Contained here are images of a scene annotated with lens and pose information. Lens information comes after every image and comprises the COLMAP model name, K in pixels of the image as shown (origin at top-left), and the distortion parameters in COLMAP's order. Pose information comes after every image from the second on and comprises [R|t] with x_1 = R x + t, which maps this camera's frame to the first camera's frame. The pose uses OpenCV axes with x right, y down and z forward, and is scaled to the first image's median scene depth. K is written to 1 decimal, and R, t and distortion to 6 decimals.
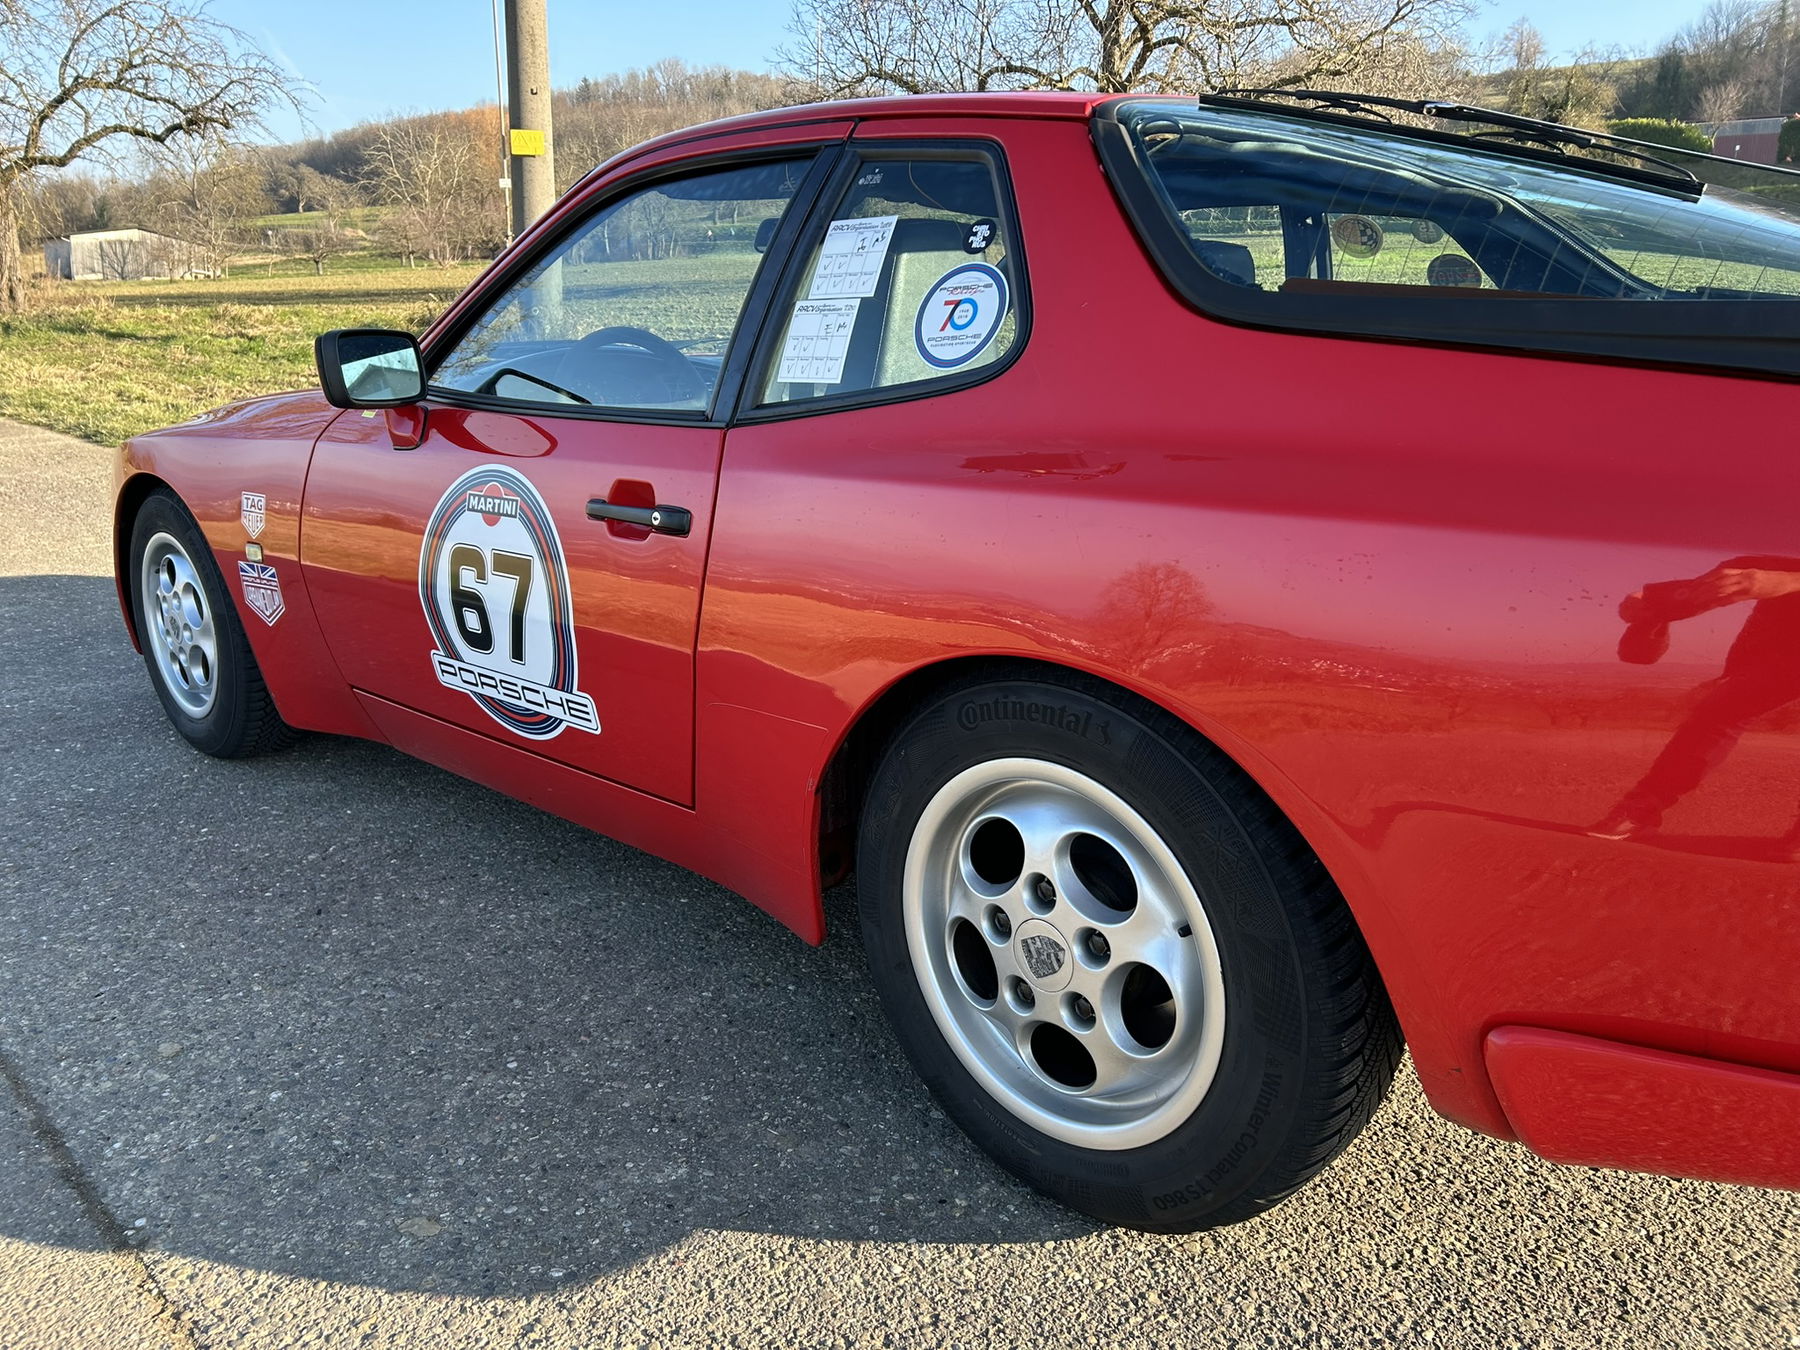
lens RADIAL K [[1351.8, 0, 902.6], [0, 1351.8, 661.7], [0, 0, 1]] dist [0.037429, -0.045404]
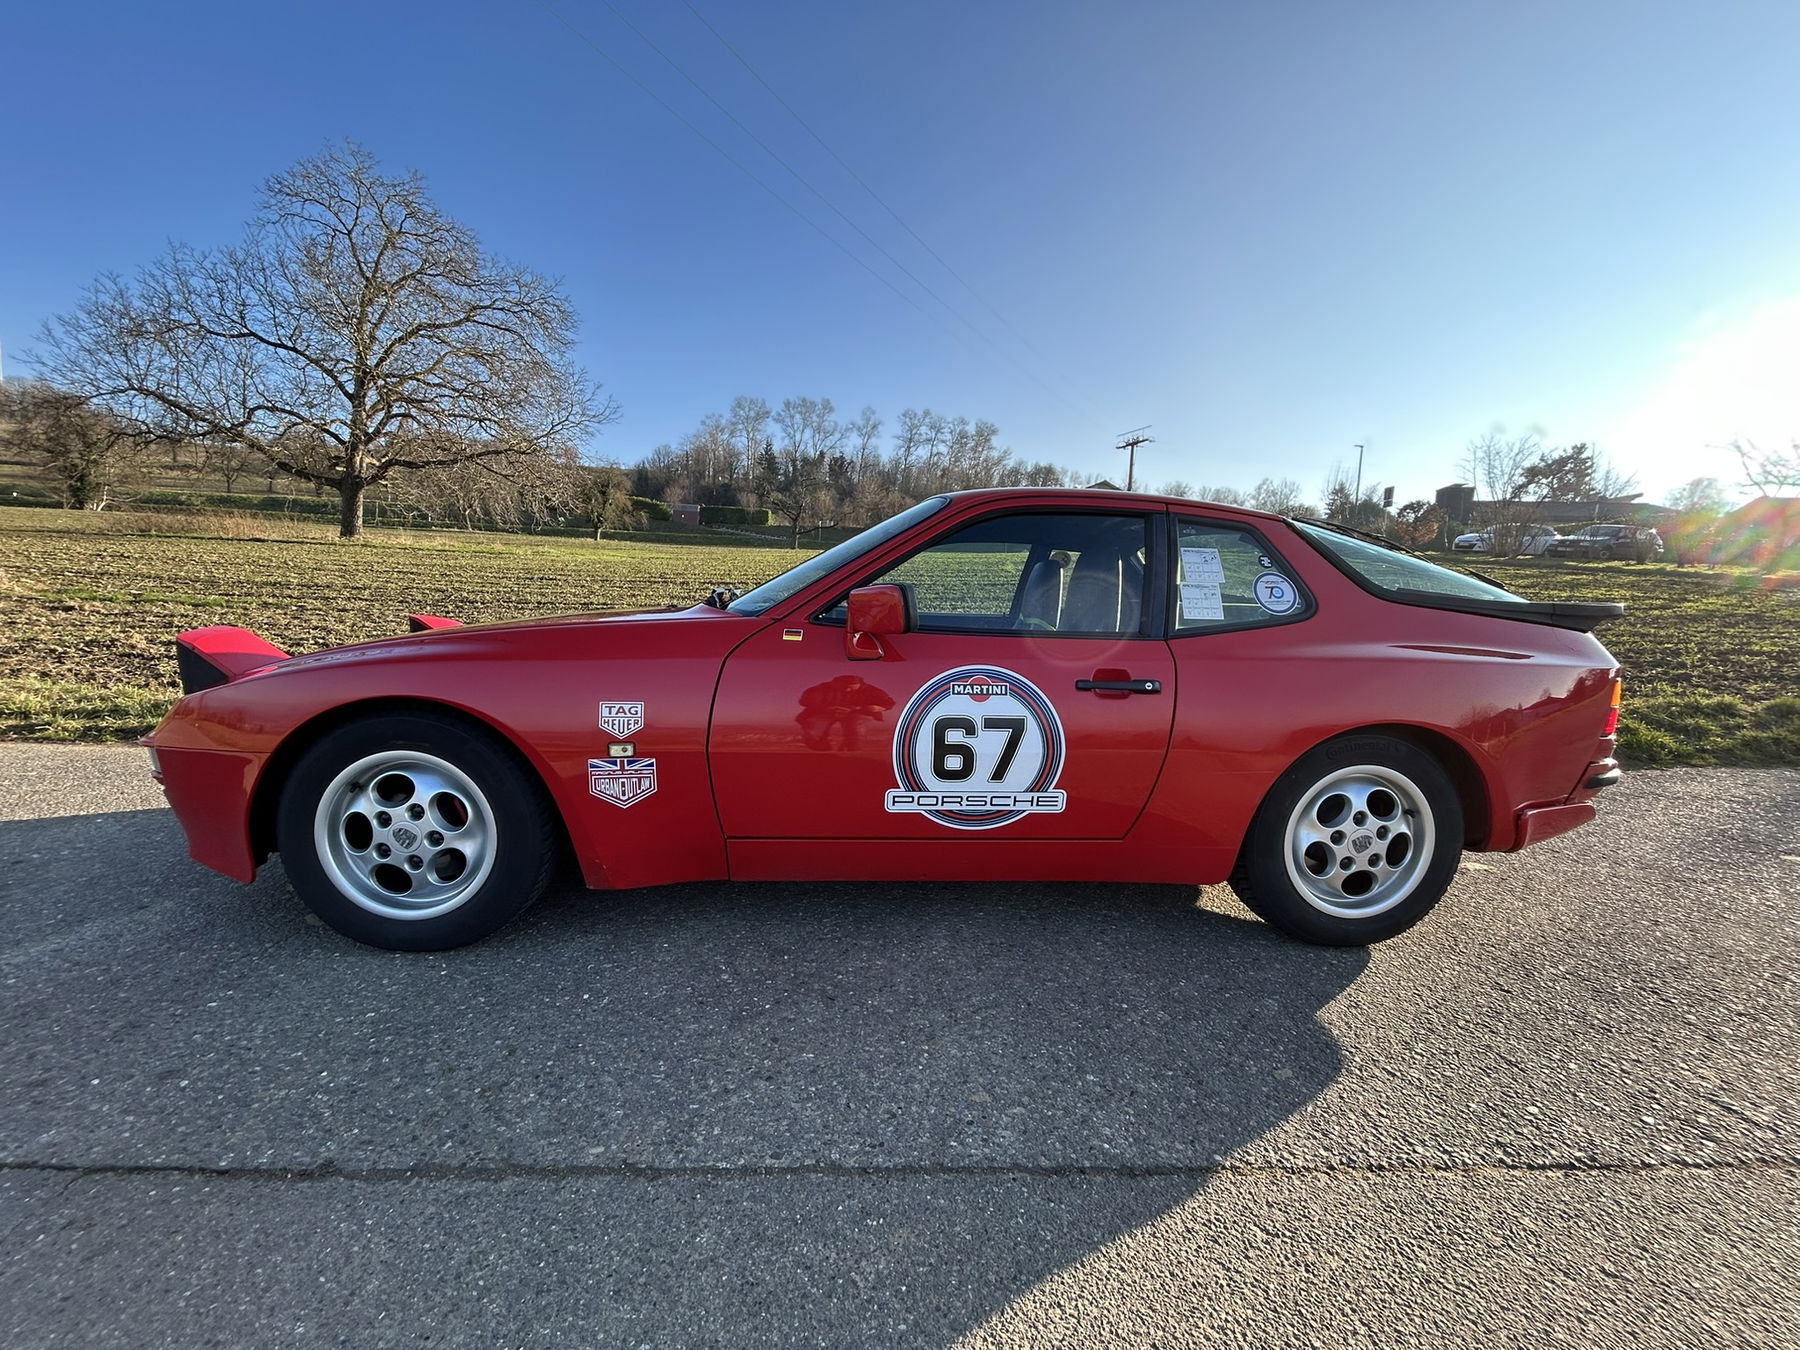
lens RADIAL K [[723.9, 0, 897.3], [0, 723.9, 668.2], [0, 0, 1]] dist [-0.000876, 0.000672]
pose [[0.674522, -0.040454, 0.737146, -0.817509], [0.140628, 0.987255, -0.074502, -0.071220], [-0.724737, 0.153917, 0.671614, 0.374786]]
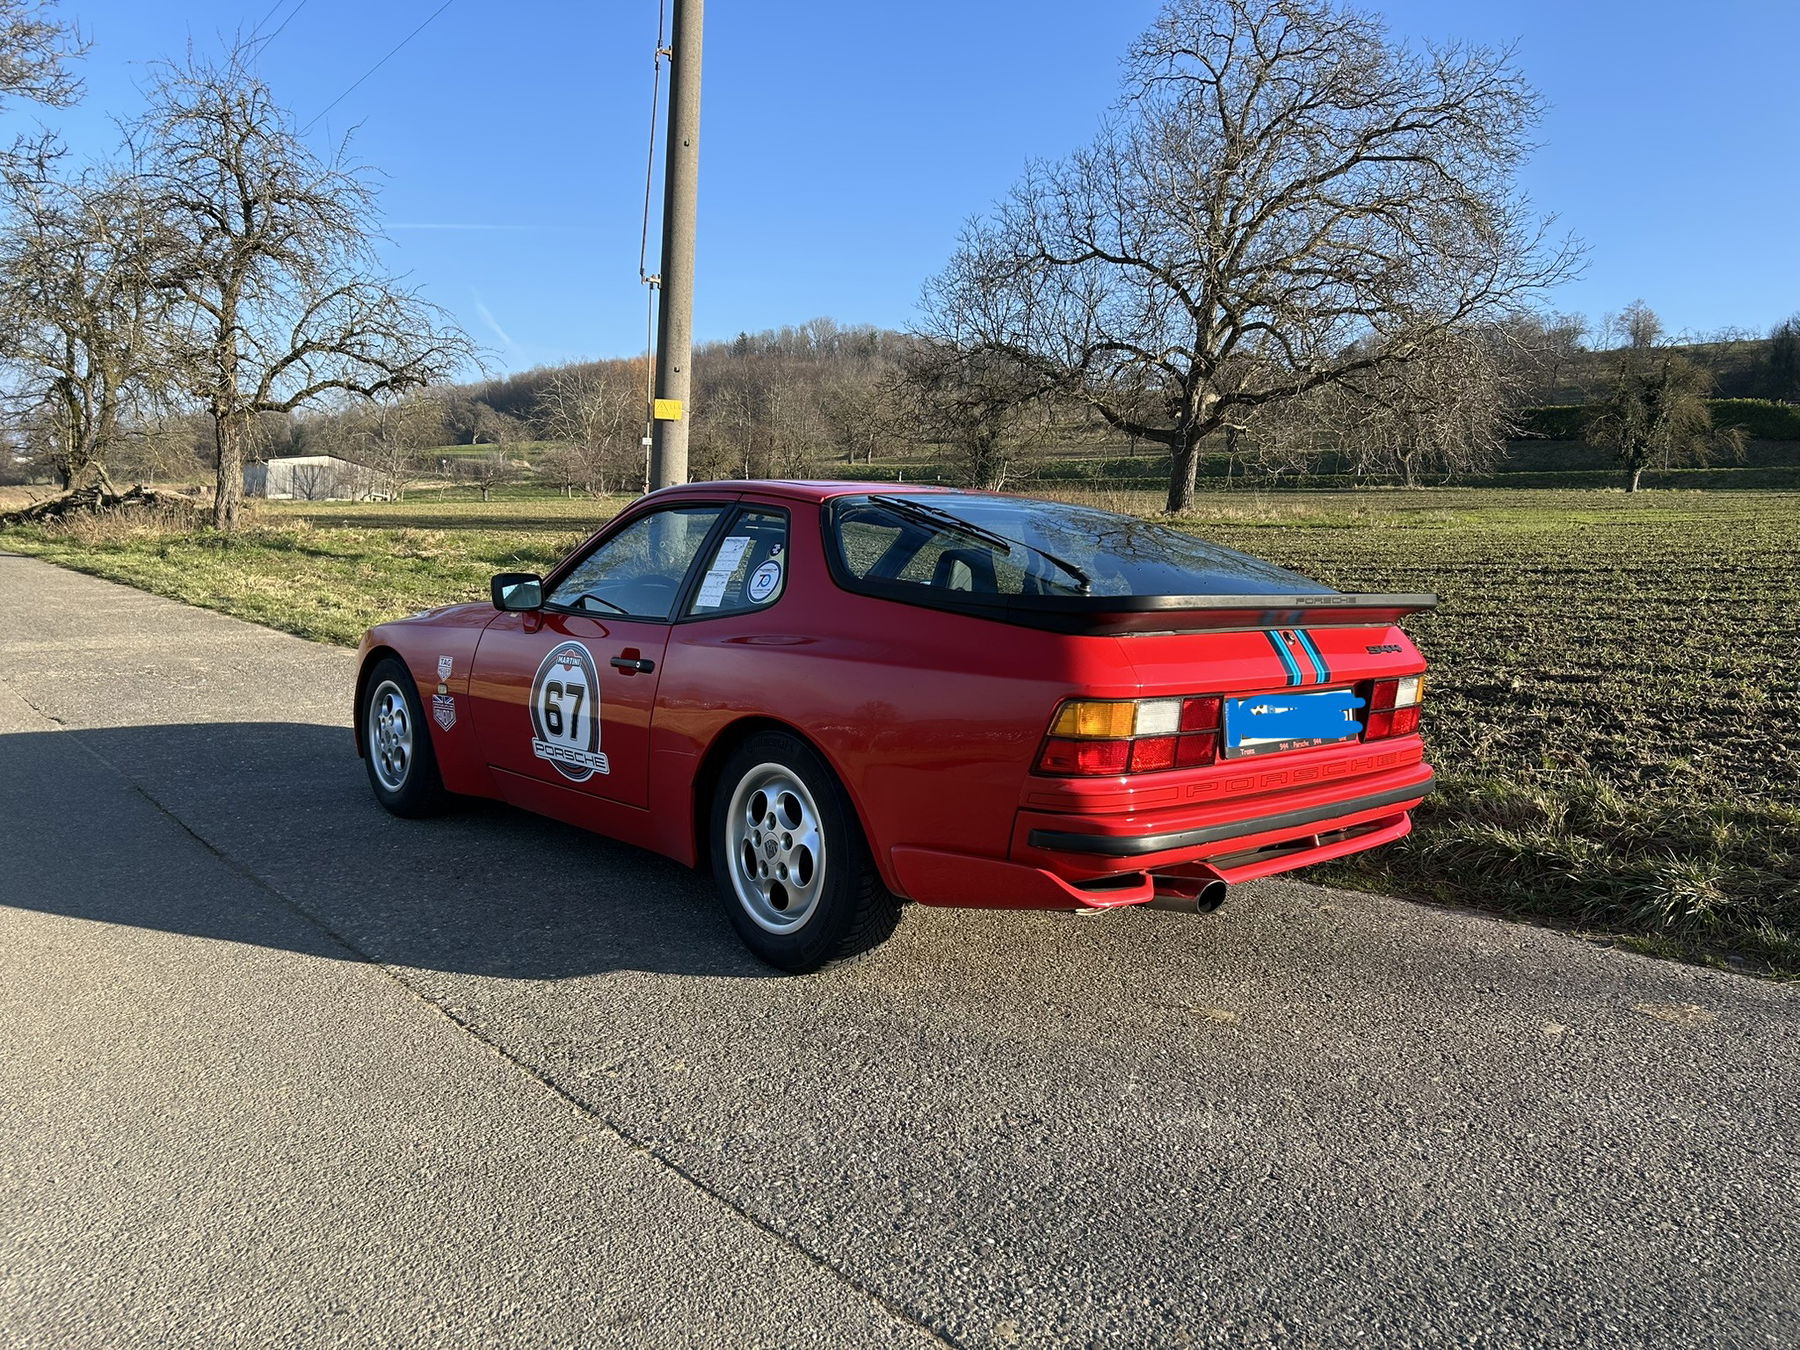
lens RADIAL K [[1351.8, 0, 935.8], [0, 1351.8, 655.0], [0, 0, 1]] dist [0.037429, -0.045404]
pose [[0.996867, 0.041452, -0.067366, 0.296885], [-0.052549, 0.983632, -0.172356, 0.153944], [0.059119, 0.175356, 0.982729, -0.746952]]
